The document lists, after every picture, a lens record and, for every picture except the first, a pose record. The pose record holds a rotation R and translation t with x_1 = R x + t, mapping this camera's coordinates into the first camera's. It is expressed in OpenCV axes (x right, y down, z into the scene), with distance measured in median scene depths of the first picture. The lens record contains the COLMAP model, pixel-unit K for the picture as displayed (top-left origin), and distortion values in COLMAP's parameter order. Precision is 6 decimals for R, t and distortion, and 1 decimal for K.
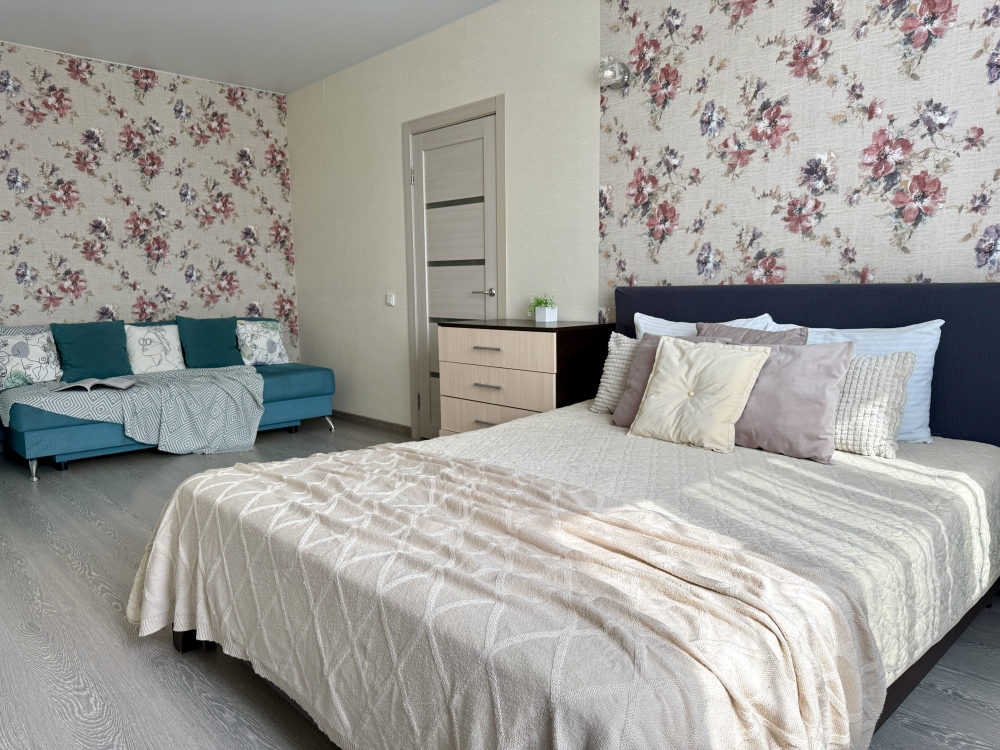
lens RADIAL K [[710.0, 0, 500.8], [0, 710.0, 377.0], [0, 0, 1]] dist [0.062578, -0.104388]
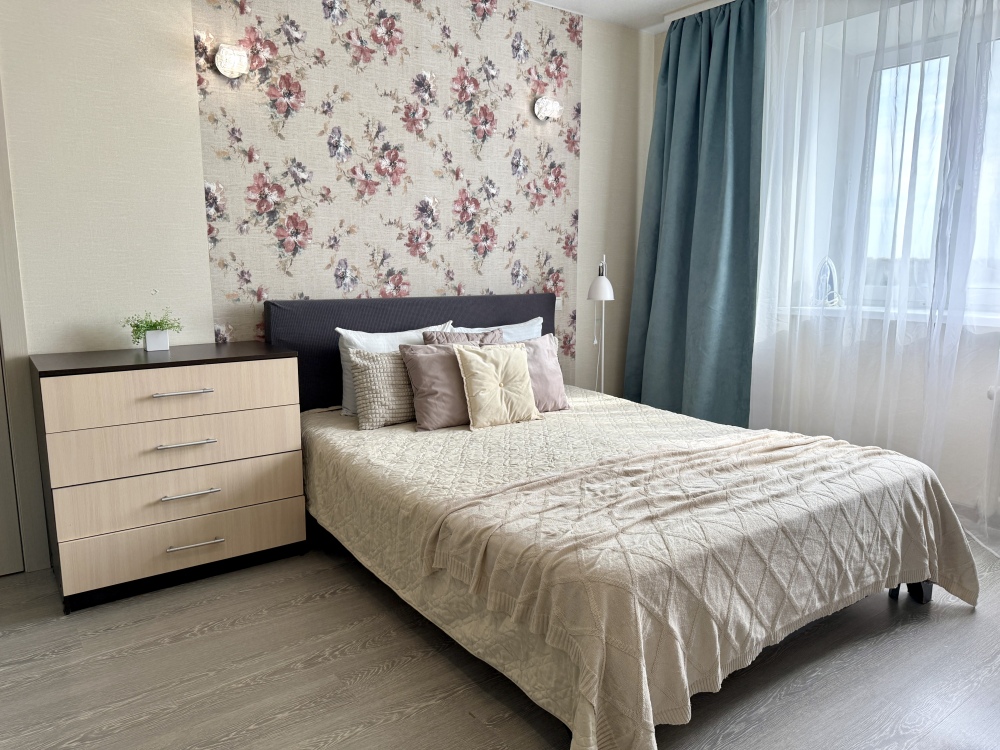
lens RADIAL K [[698.5, 0, 505.2], [0, 698.5, 380.9], [0, 0, 1]] dist [0.159416, -0.345614]
pose [[0.109205, -0.153698, 0.982065, -0.752212], [0.122067, 0.982569, 0.140203, -0.123741], [-0.986496, 0.104567, 0.126063, 0.628642]]
